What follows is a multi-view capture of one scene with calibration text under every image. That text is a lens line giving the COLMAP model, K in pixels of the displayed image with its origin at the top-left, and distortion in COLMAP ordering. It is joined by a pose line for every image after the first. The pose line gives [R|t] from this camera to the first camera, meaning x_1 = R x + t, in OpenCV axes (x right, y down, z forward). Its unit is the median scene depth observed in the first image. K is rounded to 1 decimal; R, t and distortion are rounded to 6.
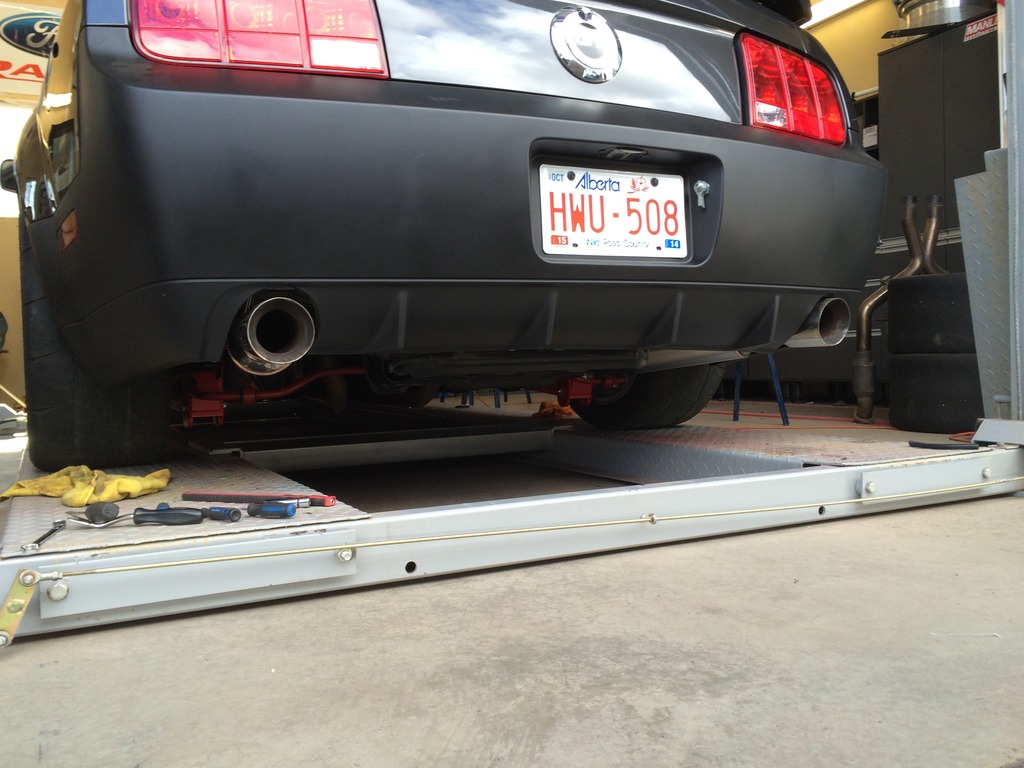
lens RADIAL K [[879.9, 0, 510.6], [0, 879.9, 381.4], [0, 0, 1]] dist [-0.010967, 0.008762]
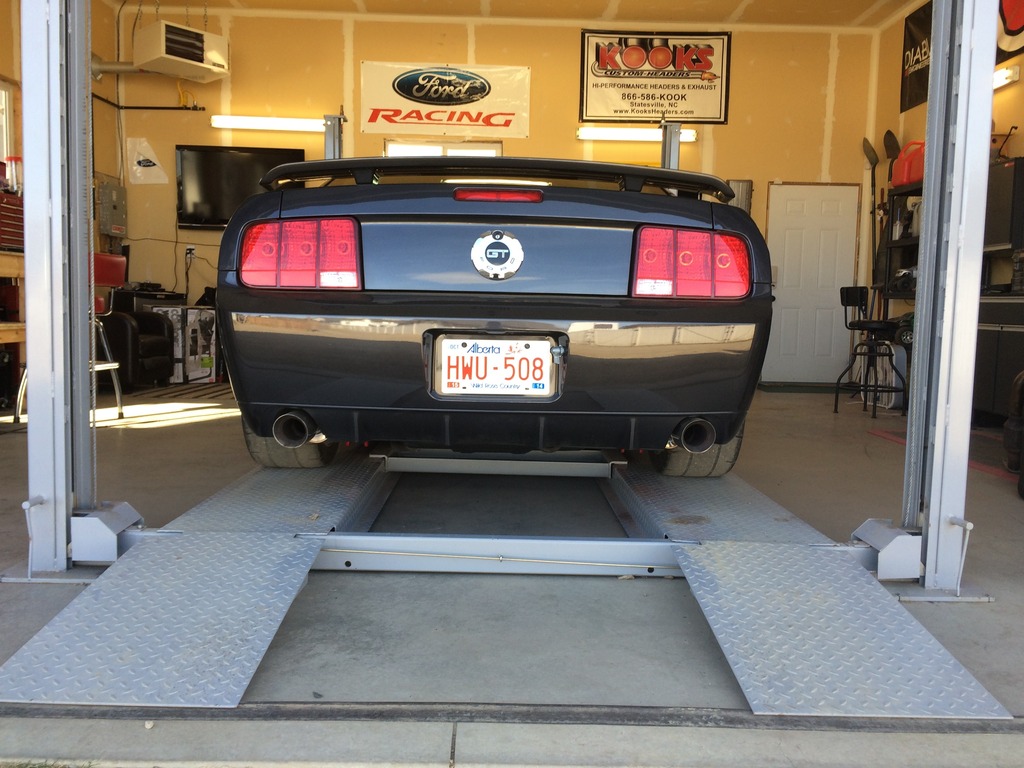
lens RADIAL K [[879.9, 0, 514.5], [0, 879.9, 387.3], [0, 0, 1]] dist [-0.010967, 0.008762]
pose [[0.889307, 0.084855, -0.449369, 0.865873], [-0.058529, 0.995672, 0.072185, -0.270339], [0.453549, -0.037893, 0.890425, -0.406581]]
